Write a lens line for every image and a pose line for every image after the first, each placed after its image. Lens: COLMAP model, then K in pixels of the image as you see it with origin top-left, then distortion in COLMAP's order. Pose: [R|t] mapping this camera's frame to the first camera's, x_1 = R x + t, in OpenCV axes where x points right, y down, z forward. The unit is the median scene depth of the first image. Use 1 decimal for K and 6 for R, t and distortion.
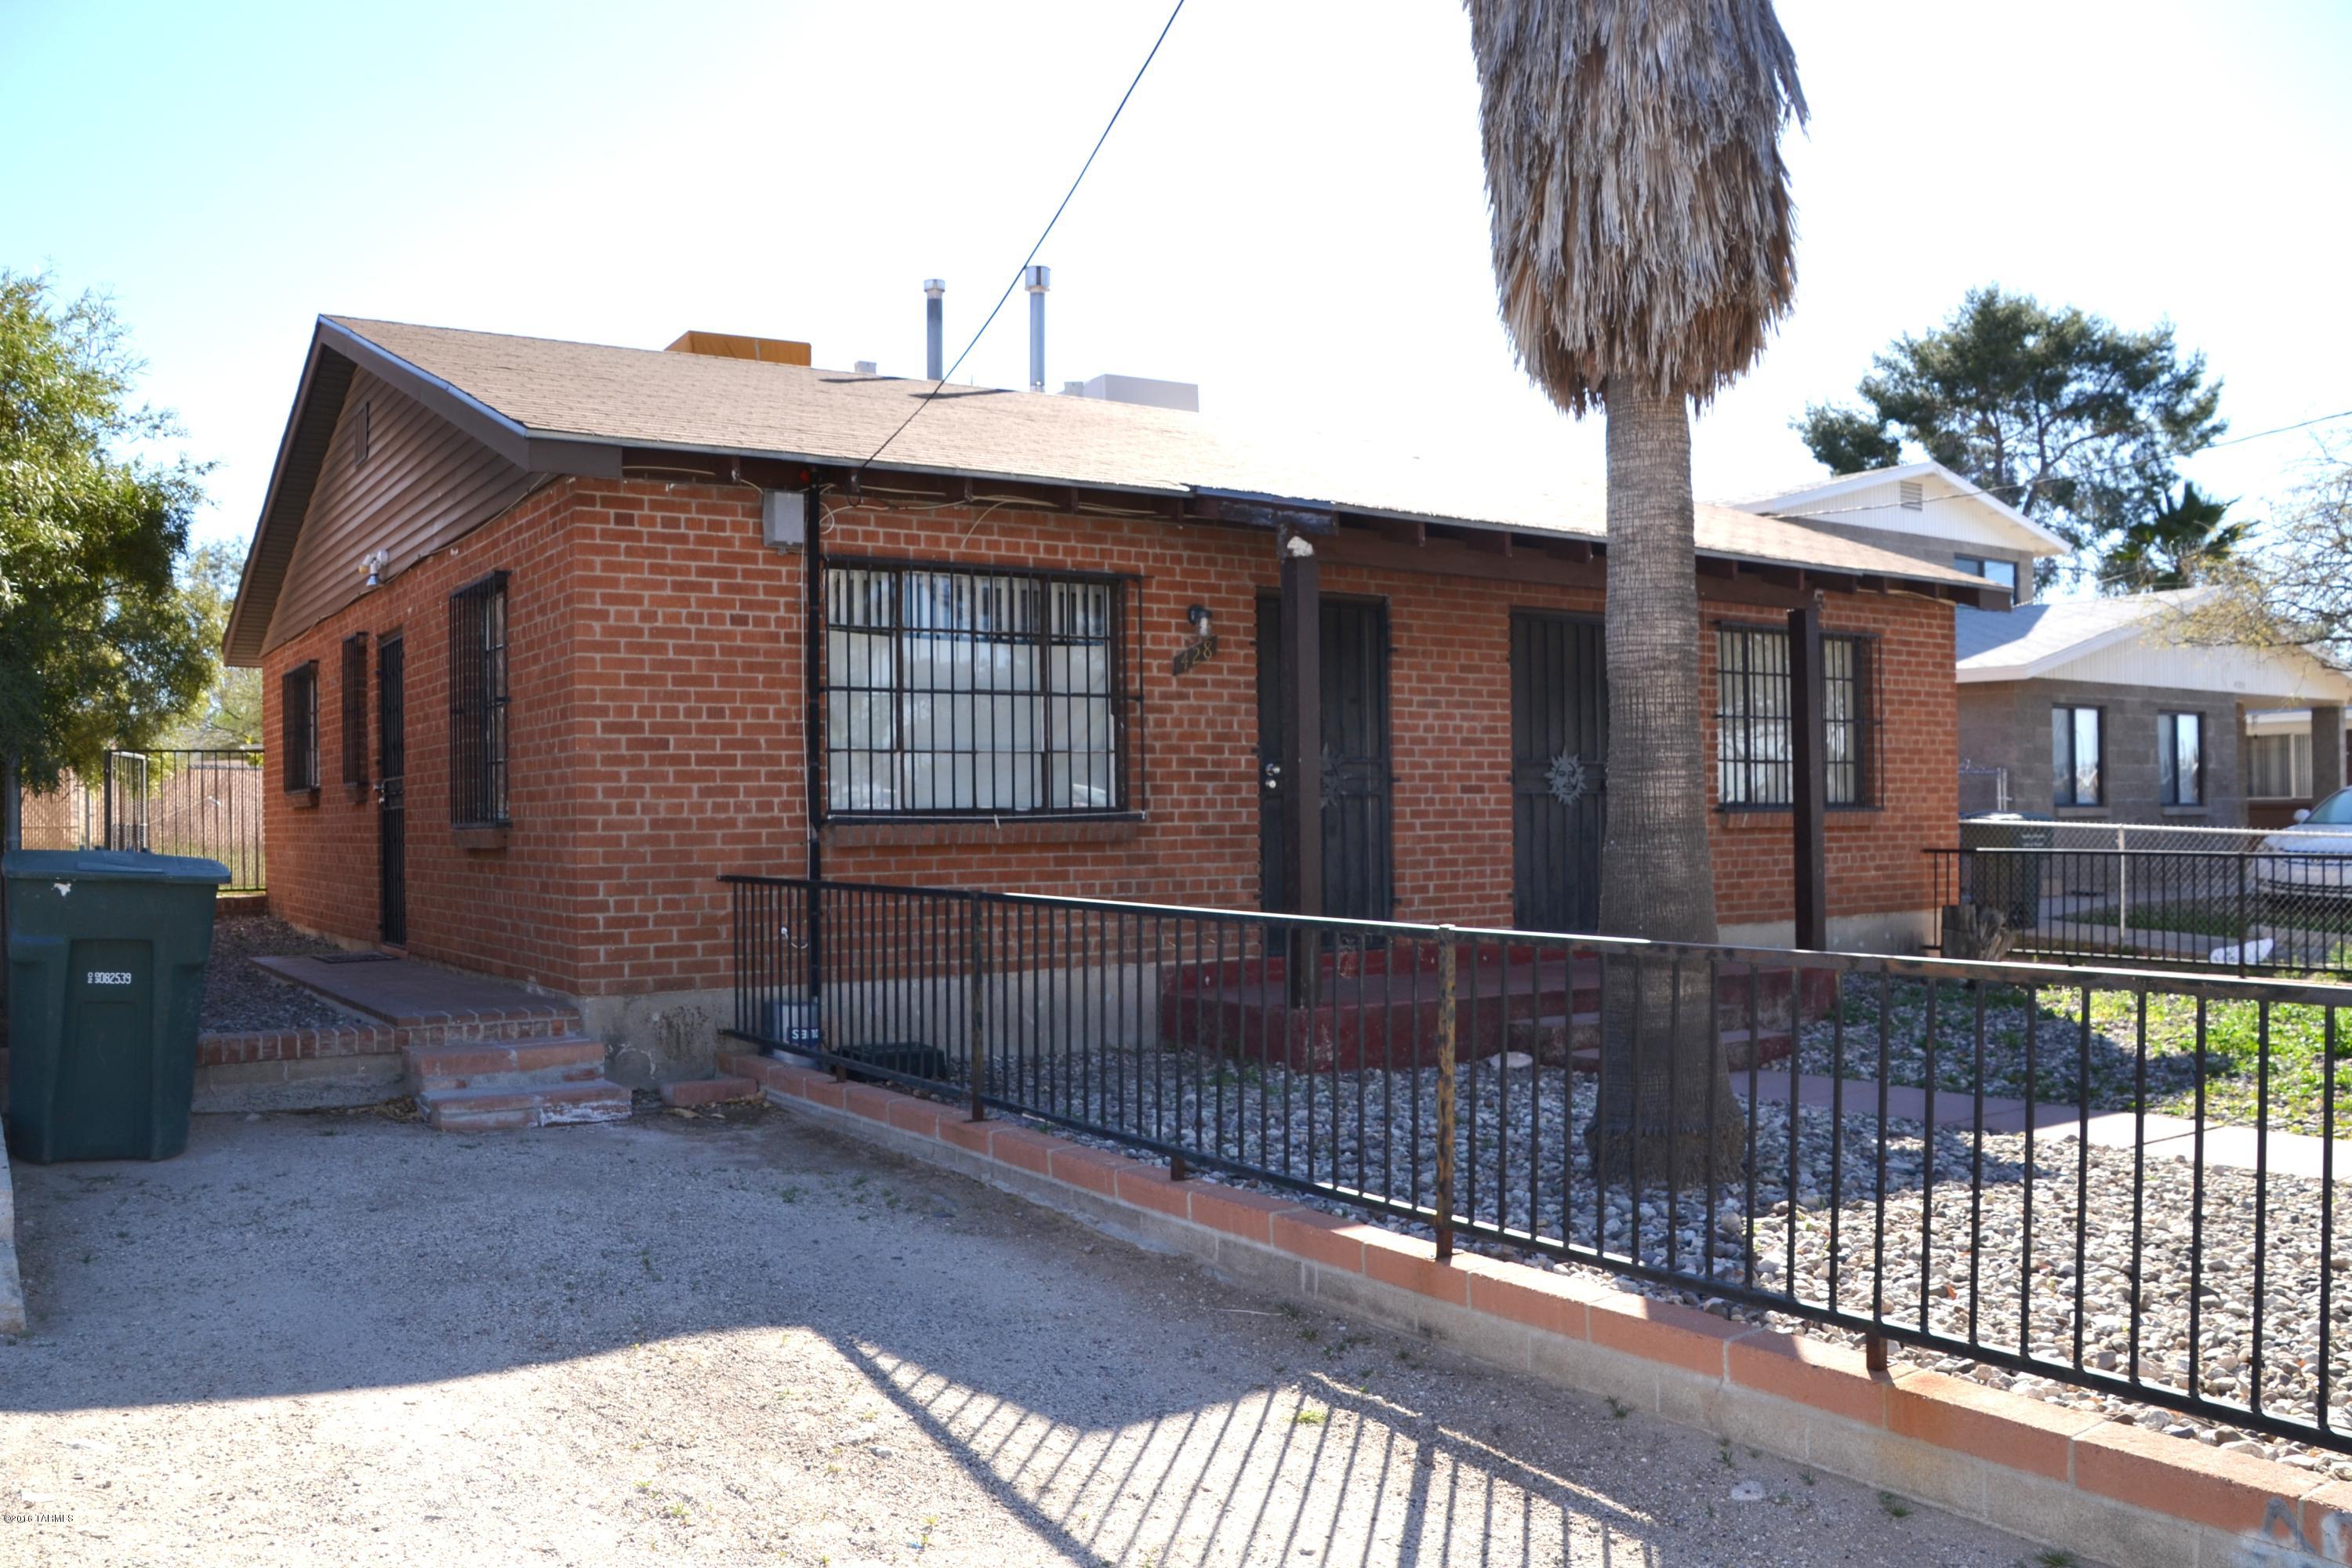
lens RADIAL K [[1871.7, 0, 1165.4], [0, 1871.7, 824.9], [0, 0, 1]] dist [-0.174457, 0.123338]
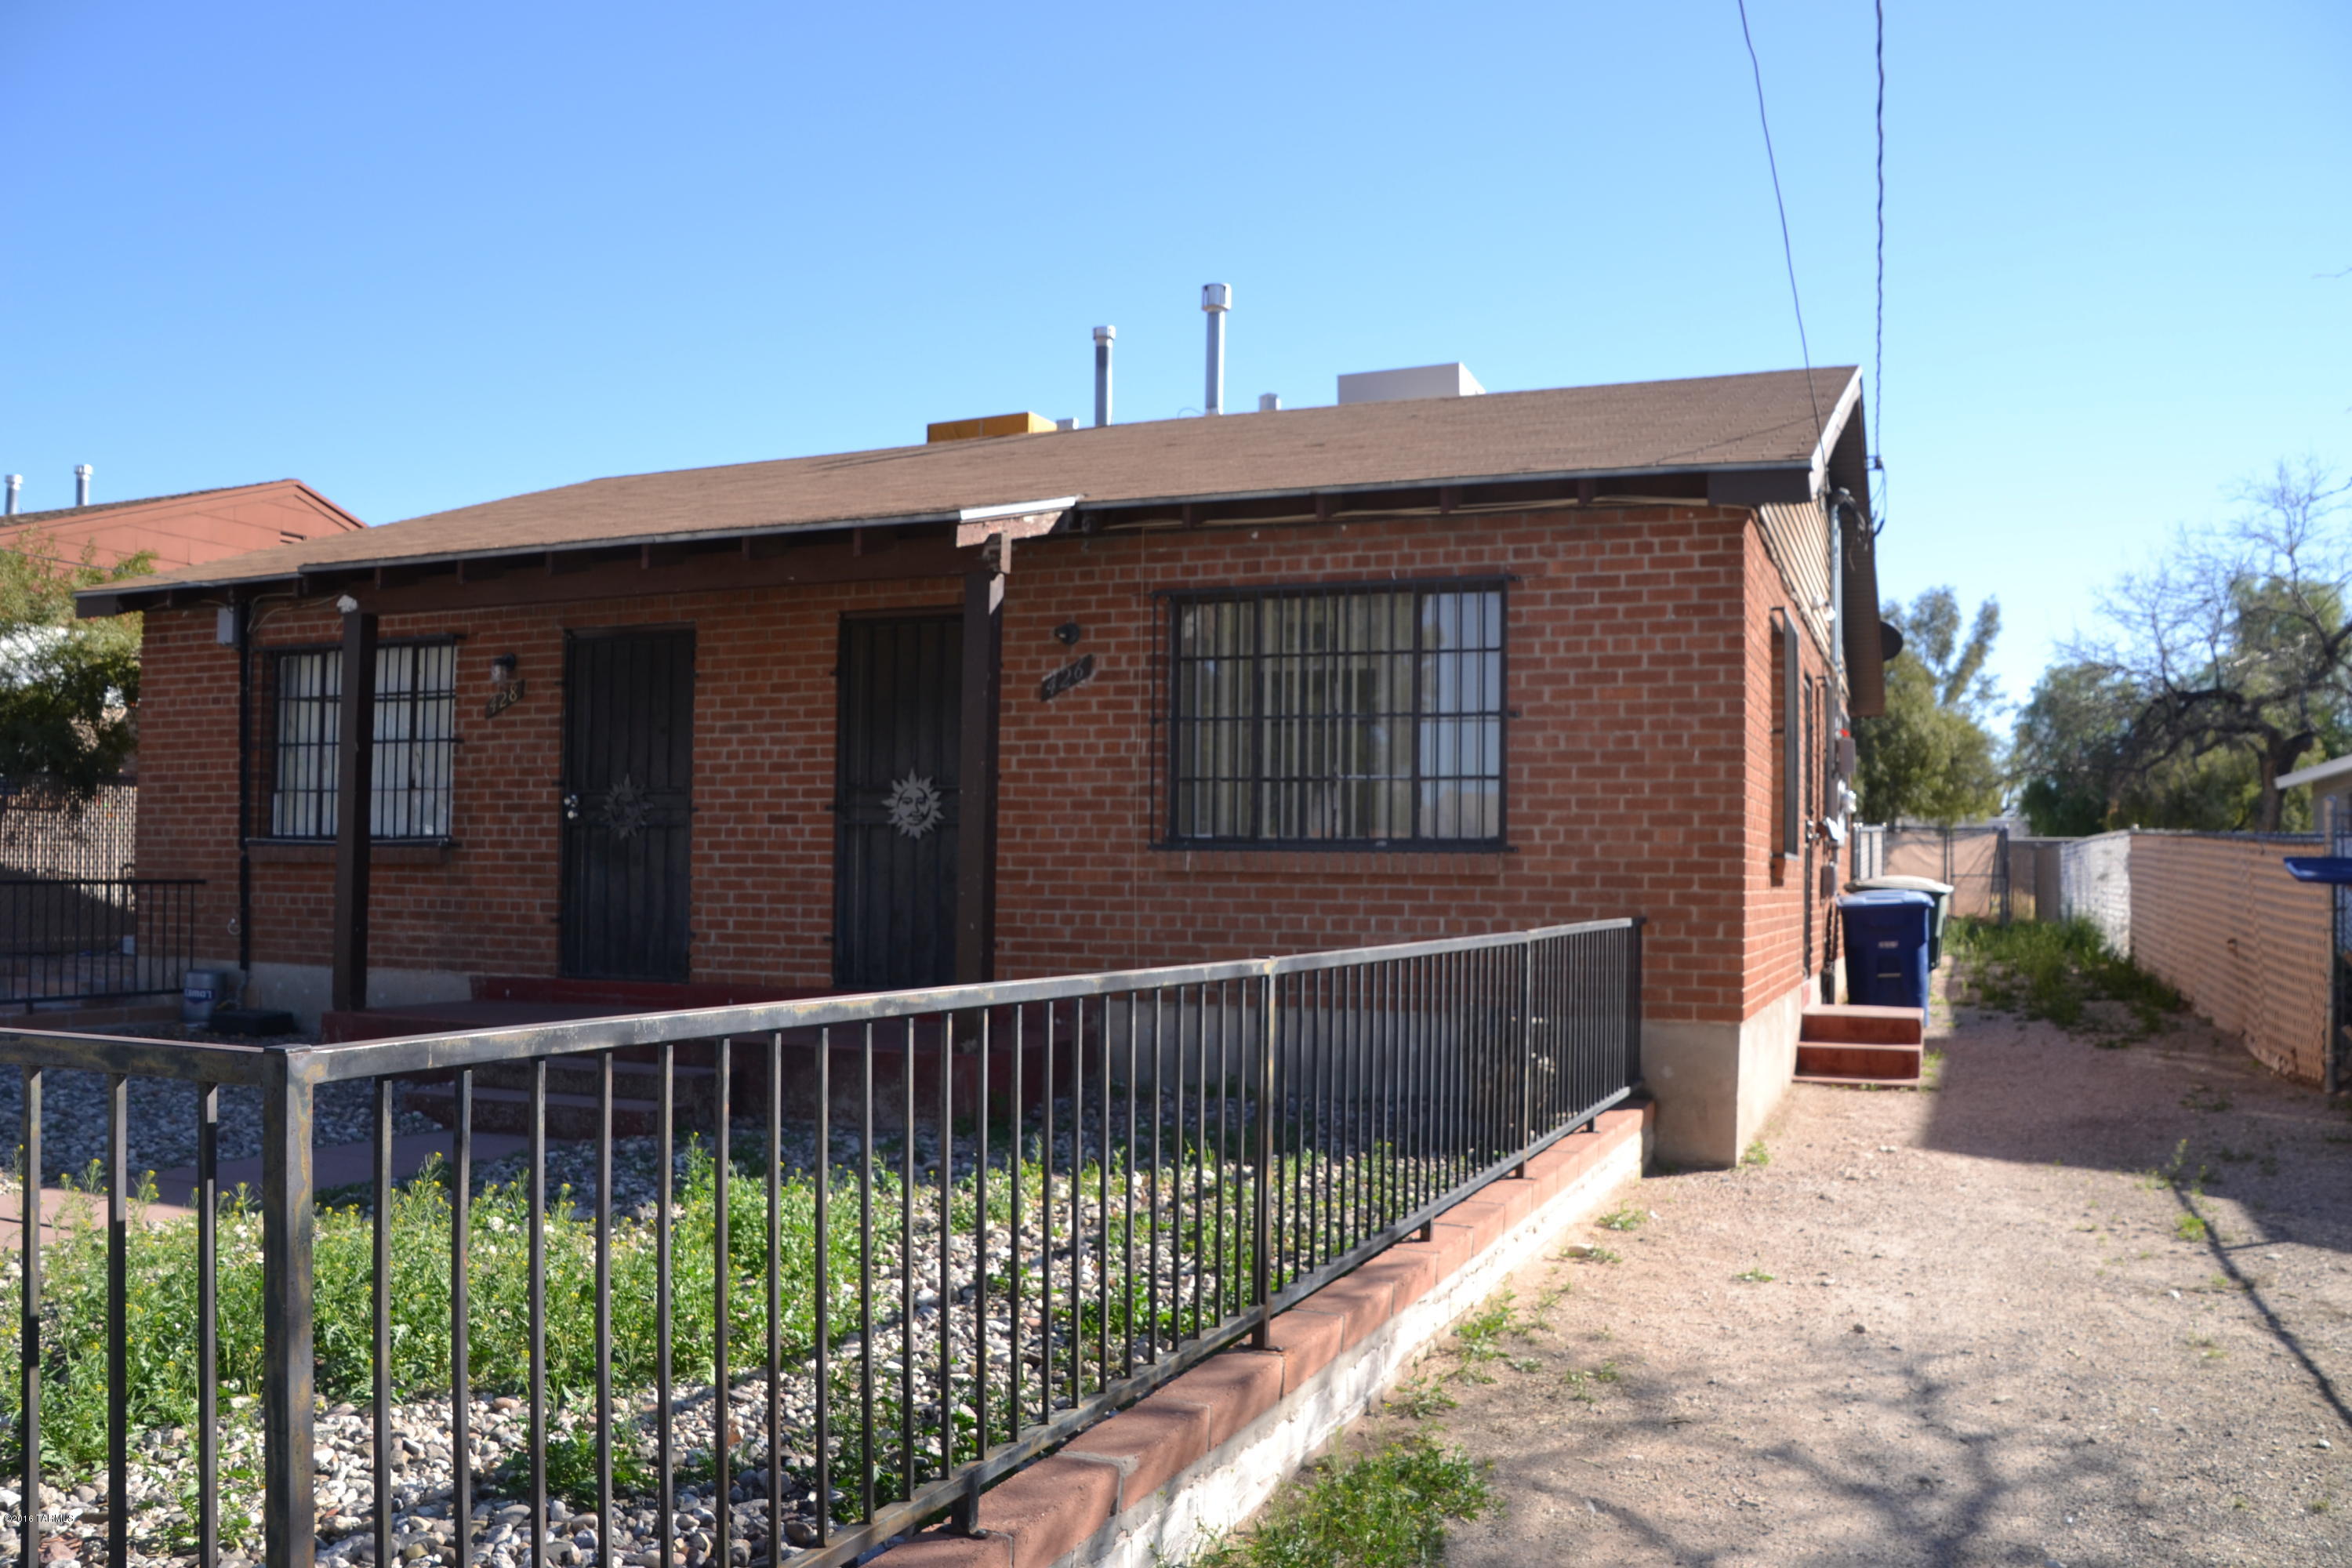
lens RADIAL K [[1871.7, 0, 1165.4], [0, 1871.7, 824.9], [0, 0, 1]] dist [-0.174457, 0.123338]
pose [[0.553424, -0.005541, -0.832881, 1.044859], [-0.020530, 0.999583, -0.020291, -0.001757], [0.832647, 0.028329, 0.553080, 0.664143]]
